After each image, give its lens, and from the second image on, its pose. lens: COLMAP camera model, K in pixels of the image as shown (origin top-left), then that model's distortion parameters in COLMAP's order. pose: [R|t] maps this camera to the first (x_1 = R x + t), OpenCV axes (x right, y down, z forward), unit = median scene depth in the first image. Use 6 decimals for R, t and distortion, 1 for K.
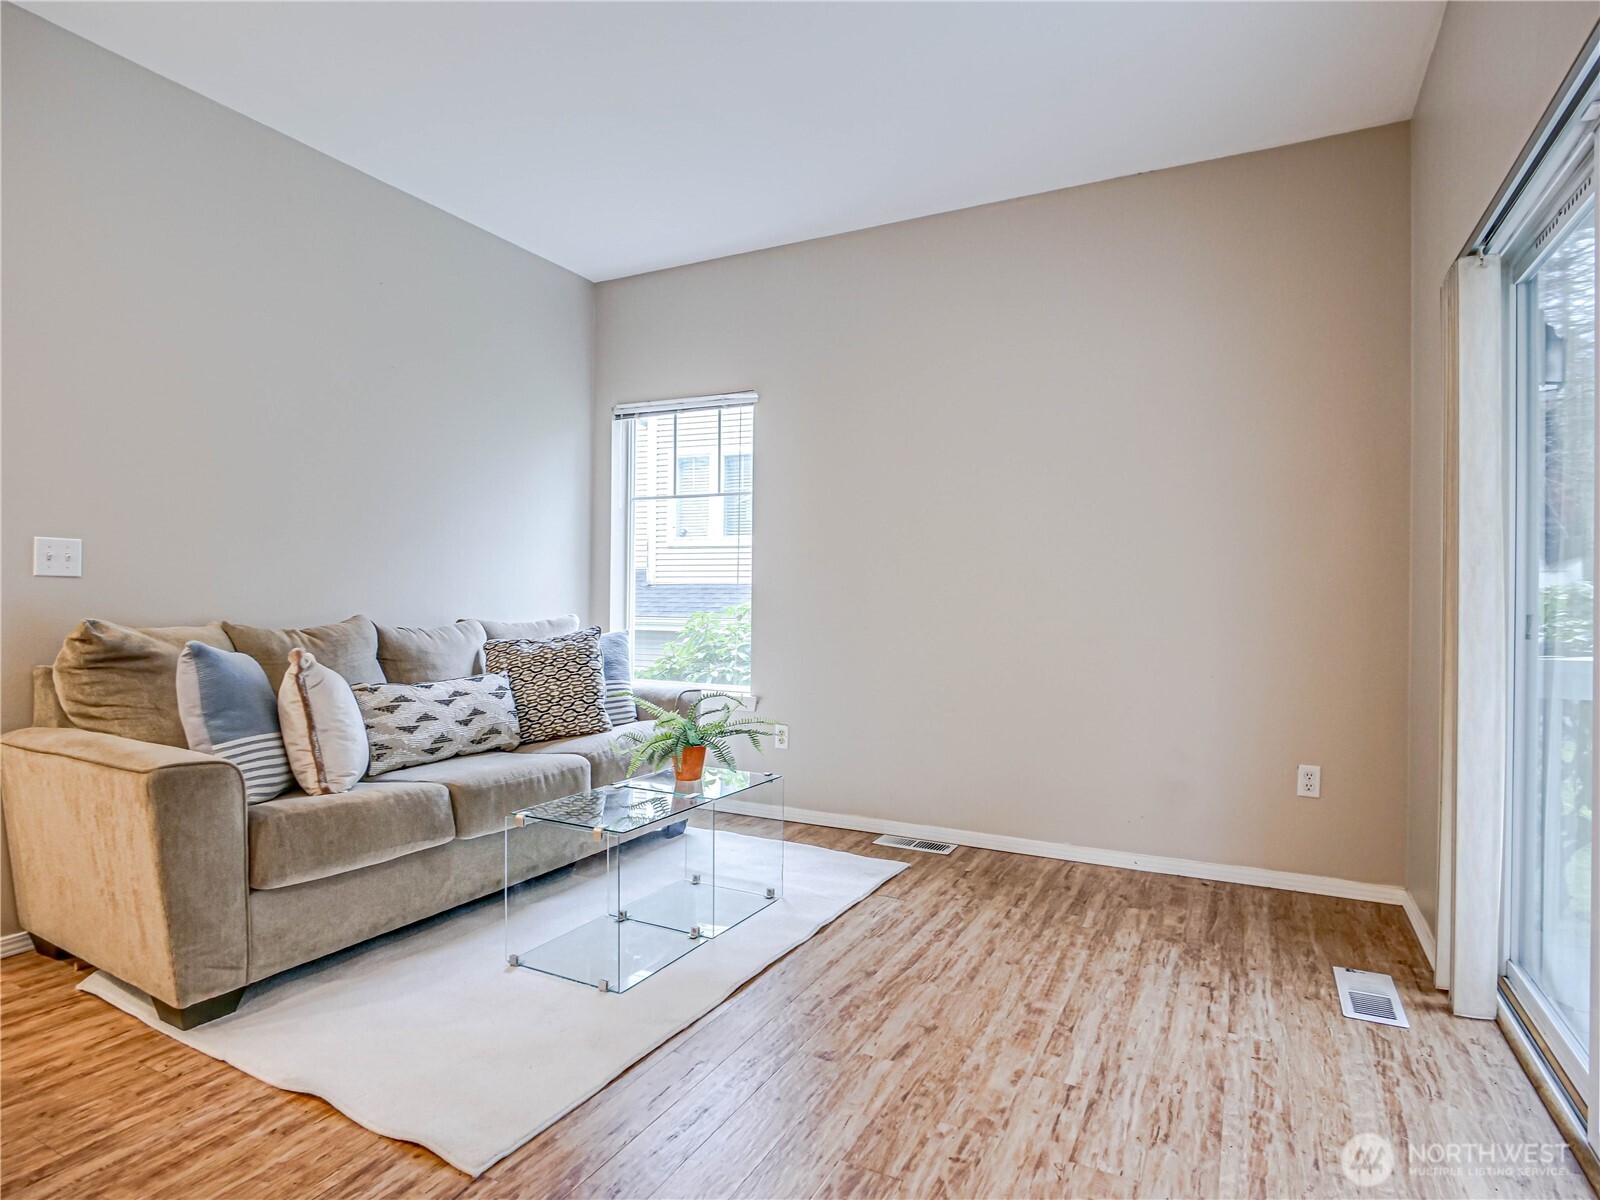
lens RADIAL K [[870.8, 0, 804.2], [0, 870.8, 598.5], [0, 0, 1]] dist [-0.013454, 0.000008]
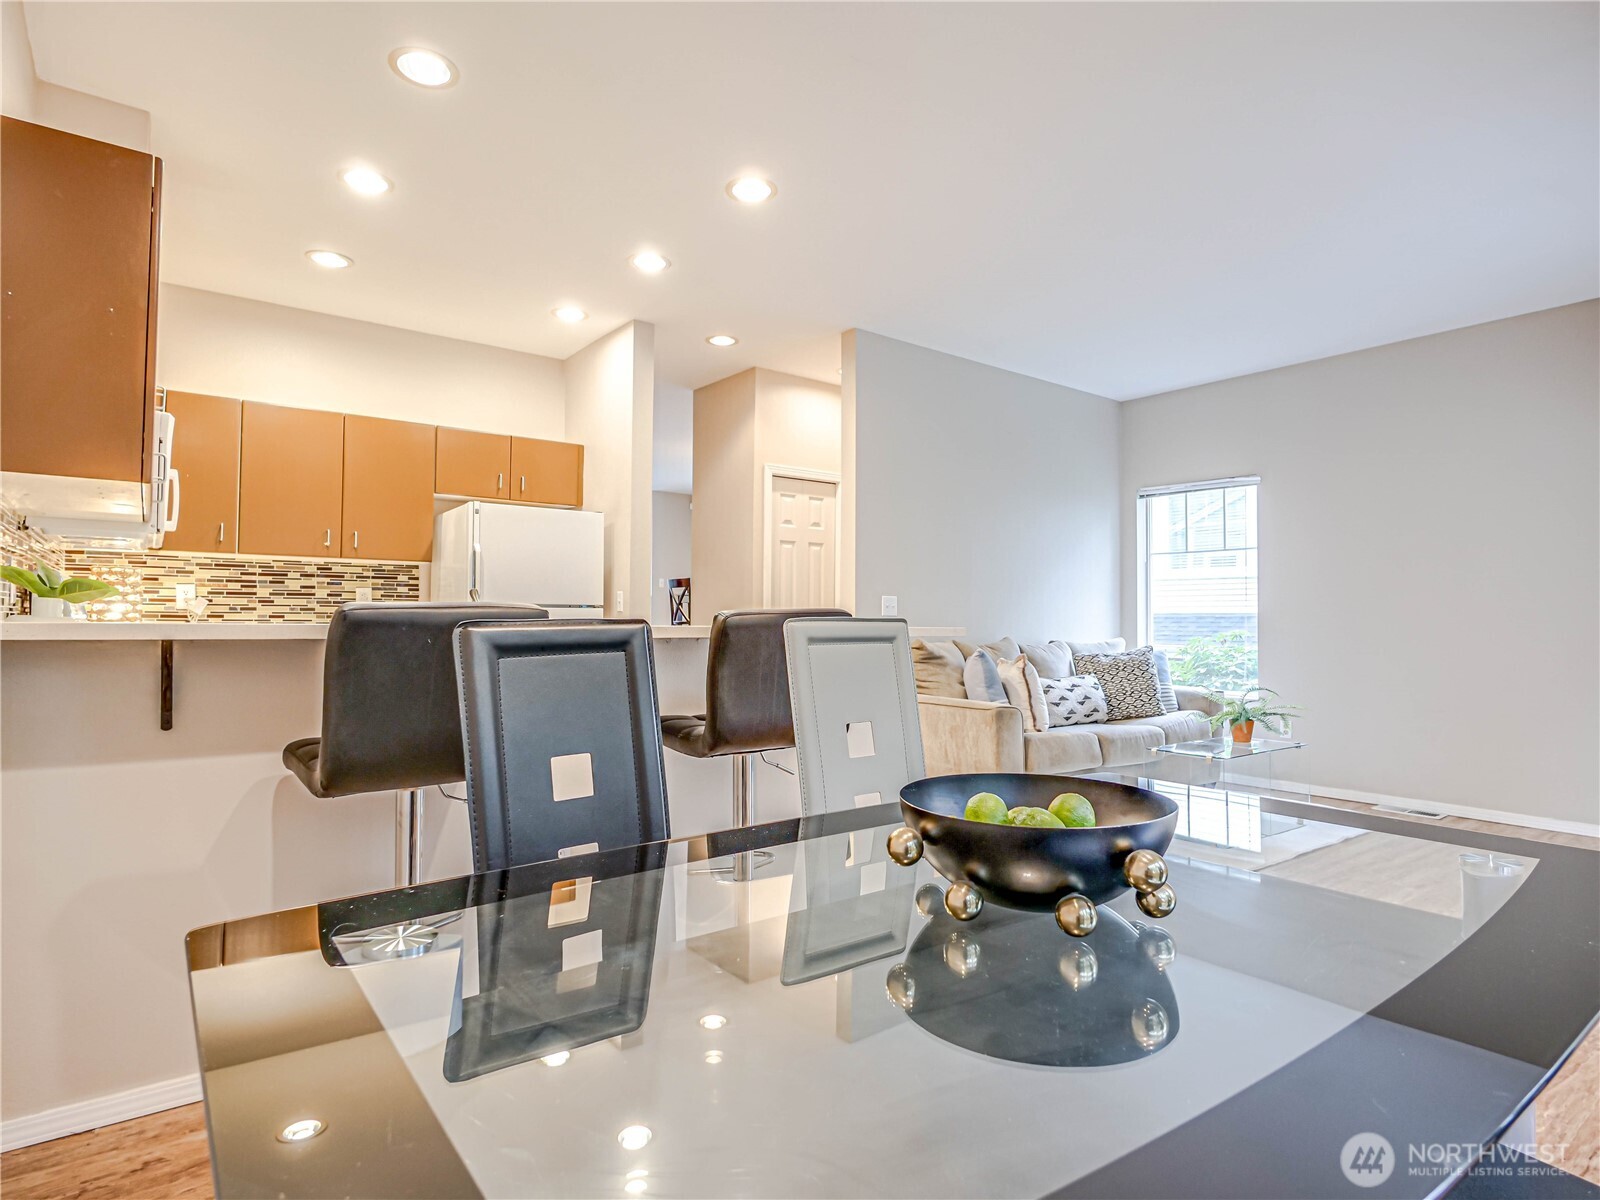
lens RADIAL K [[870.8, 0, 804.2], [0, 870.8, 598.5], [0, 0, 1]] dist [-0.013454, 0.000008]
pose [[0.904311, -0.015415, -0.426597, -0.166815], [0.001211, 0.999436, -0.033547, 0.000525], [0.426874, 0.029821, 0.903820, -0.721883]]
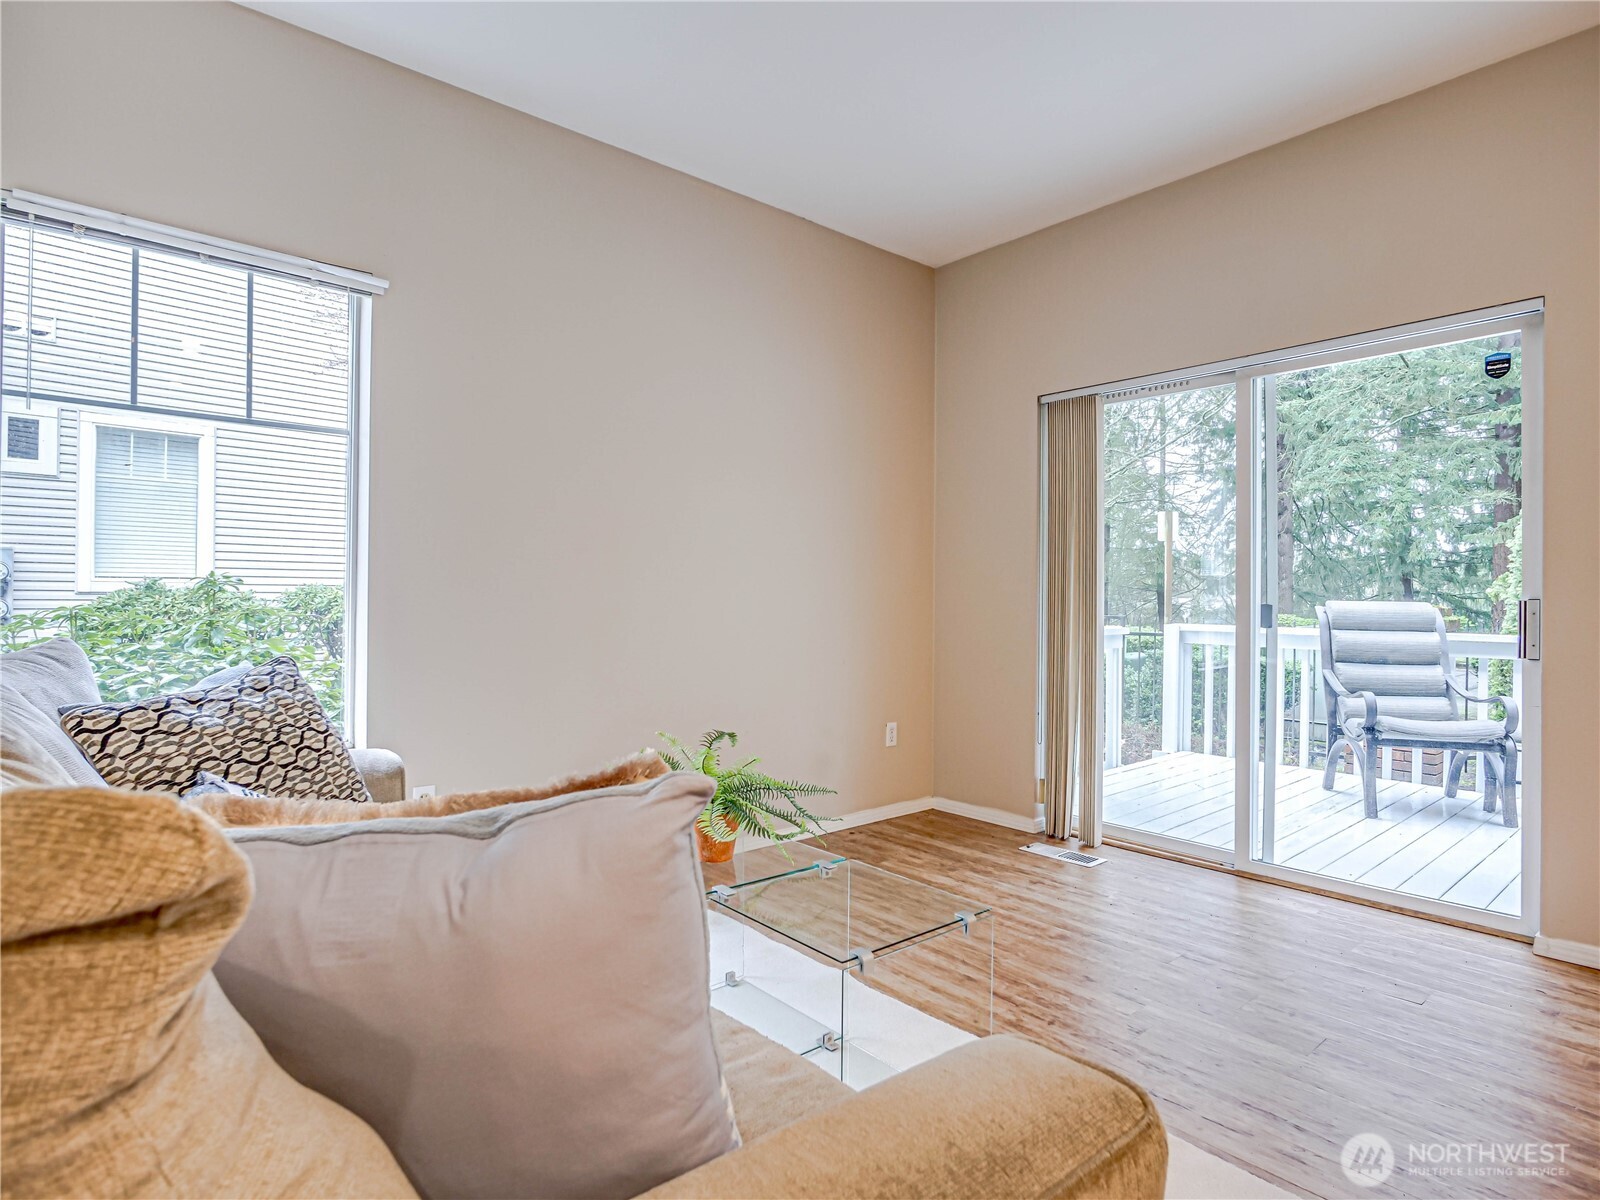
lens RADIAL K [[870.8, 0, 804.2], [0, 870.8, 598.5], [0, 0, 1]] dist [-0.013454, 0.000008]
pose [[0.367724, -0.006576, 0.929912, -0.717287], [-0.005730, 0.999940, 0.009338, -0.011295], [-0.929917, -0.008762, 0.367664, 0.631832]]
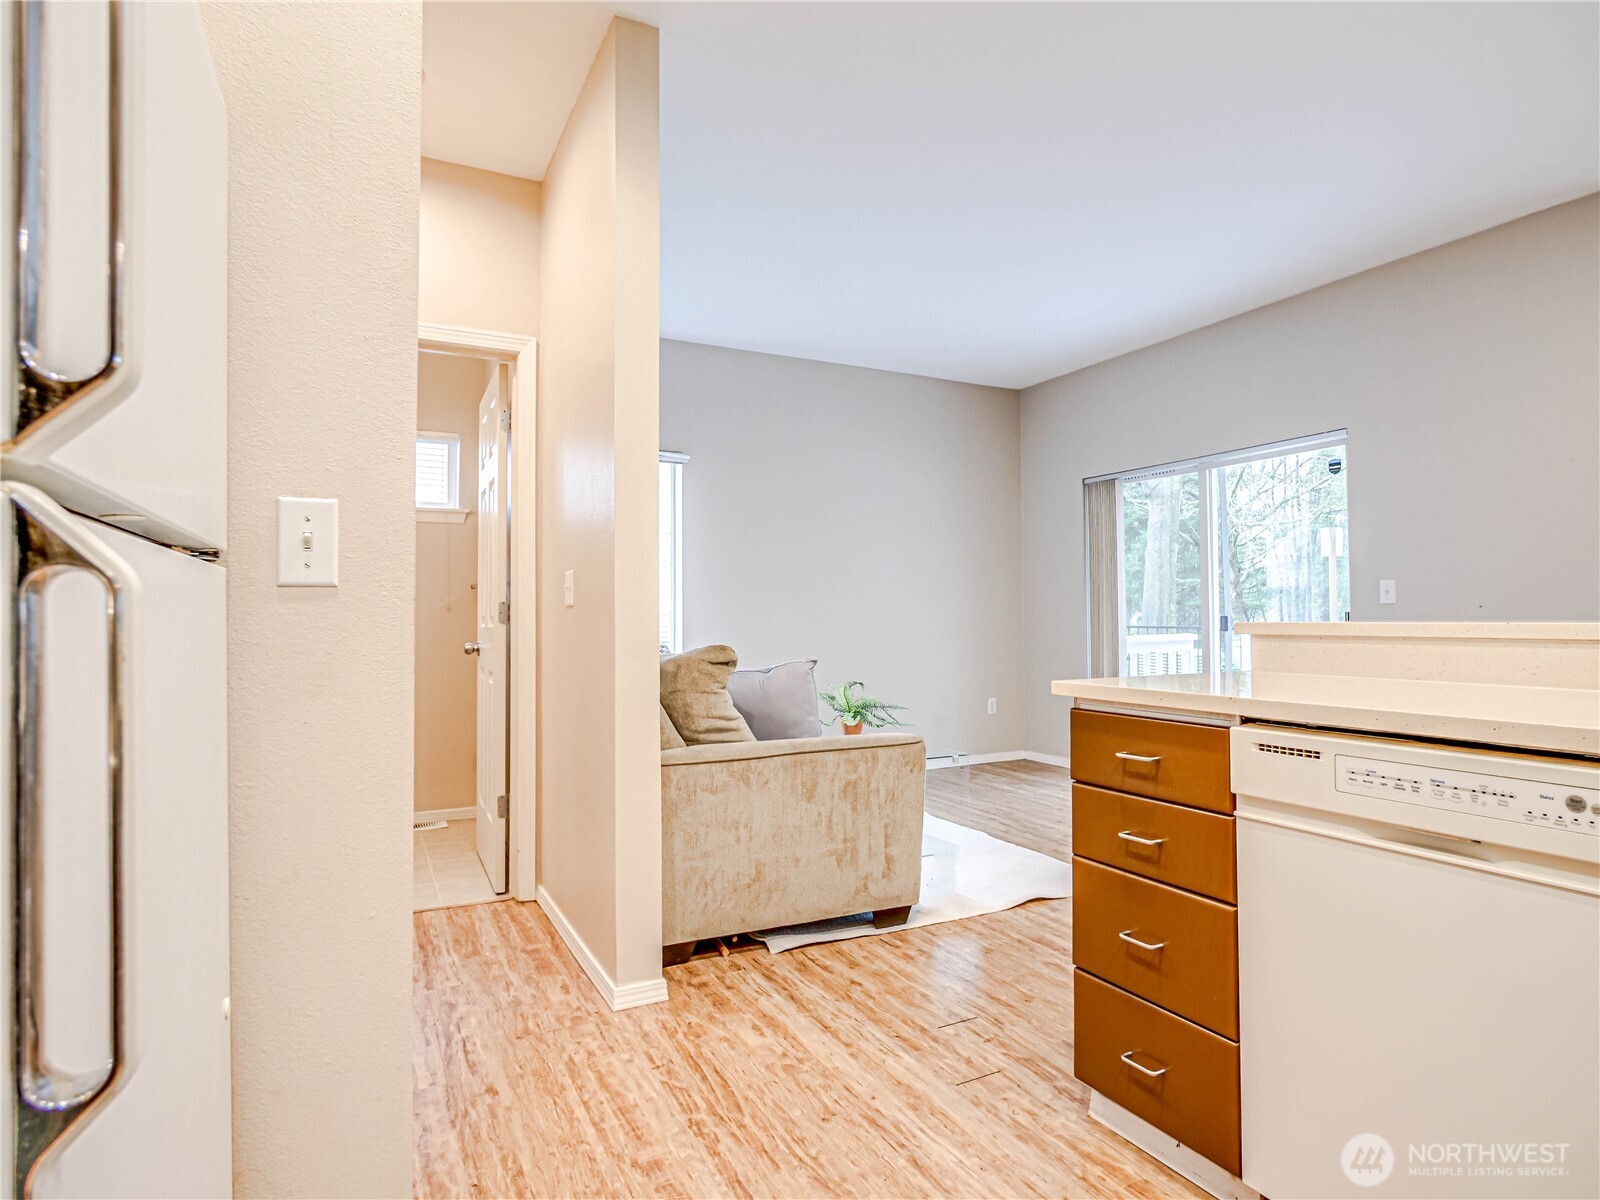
lens RADIAL K [[870.8, 0, 804.2], [0, 870.8, 598.5], [0, 0, 1]] dist [-0.013454, 0.000008]
pose [[0.575696, 0.004728, 0.817650, -1.312560], [0.011147, 0.999845, -0.013631, -0.015404], [-0.817588, 0.016962, 0.575554, 0.192729]]
